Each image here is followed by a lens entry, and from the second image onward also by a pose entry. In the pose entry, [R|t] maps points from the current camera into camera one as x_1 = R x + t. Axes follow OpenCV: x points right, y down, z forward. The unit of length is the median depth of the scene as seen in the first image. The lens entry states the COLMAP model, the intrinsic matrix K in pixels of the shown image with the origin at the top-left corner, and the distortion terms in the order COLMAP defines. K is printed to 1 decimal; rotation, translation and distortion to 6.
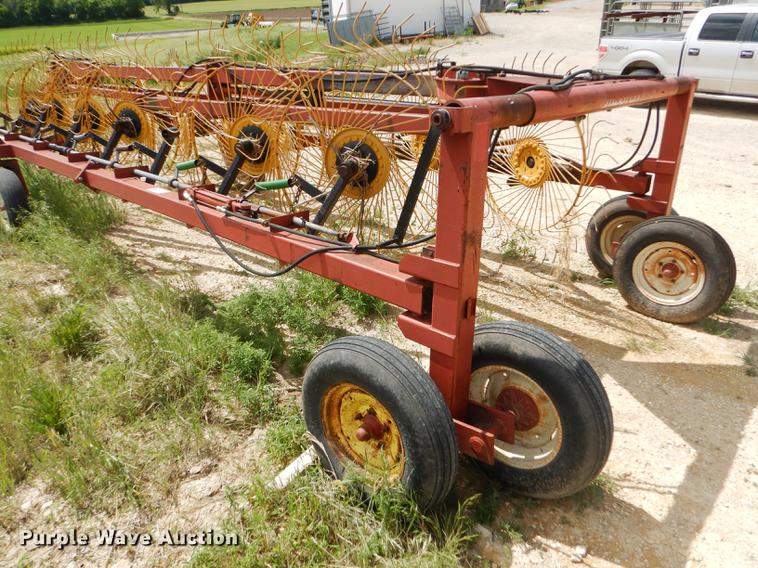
lens RADIAL K [[540.8, 0, 379.0], [0, 540.8, 284.0], [0, 0, 1]] dist [0.004061, -0.002934]
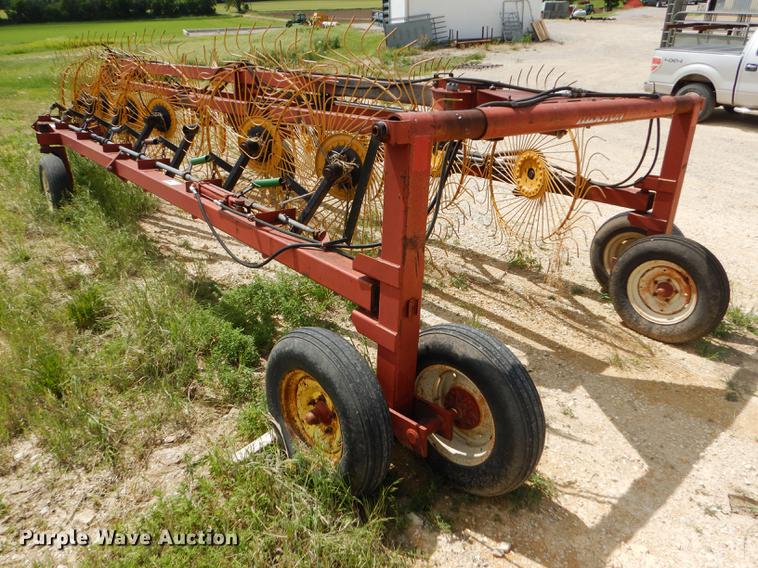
lens RADIAL K [[540.8, 0, 379.0], [0, 540.8, 284.0], [0, 0, 1]] dist [0.004061, -0.002934]
pose [[0.994009, 0.068200, -0.085406, 0.114866], [-0.068452, 0.997654, -0.000028, 0.001332], [0.085204, 0.005874, 0.996346, -0.041454]]
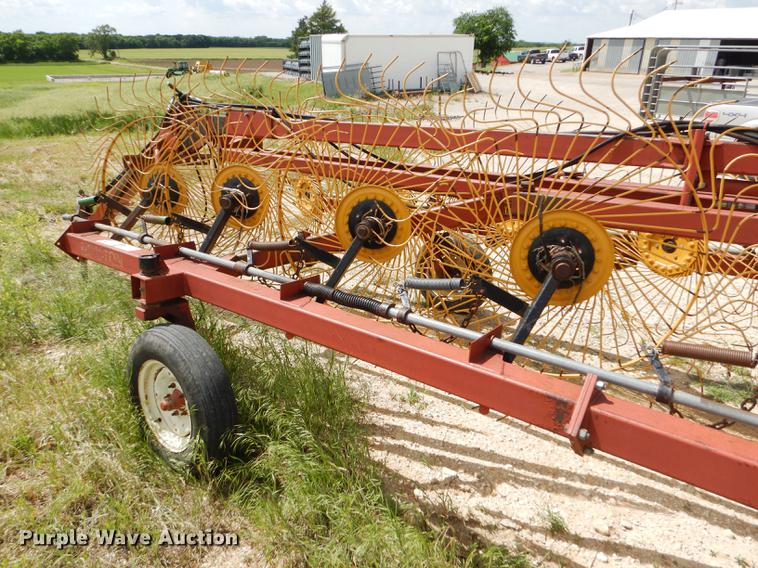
lens RADIAL K [[540.8, 0, 379.0], [0, 540.8, 284.0], [0, 0, 1]] dist [0.004061, -0.002934]
pose [[0.993390, 0.002864, 0.114754, -0.917266], [0.007103, 0.996240, -0.086344, -0.332383], [-0.114570, 0.086588, 0.989634, 0.816615]]
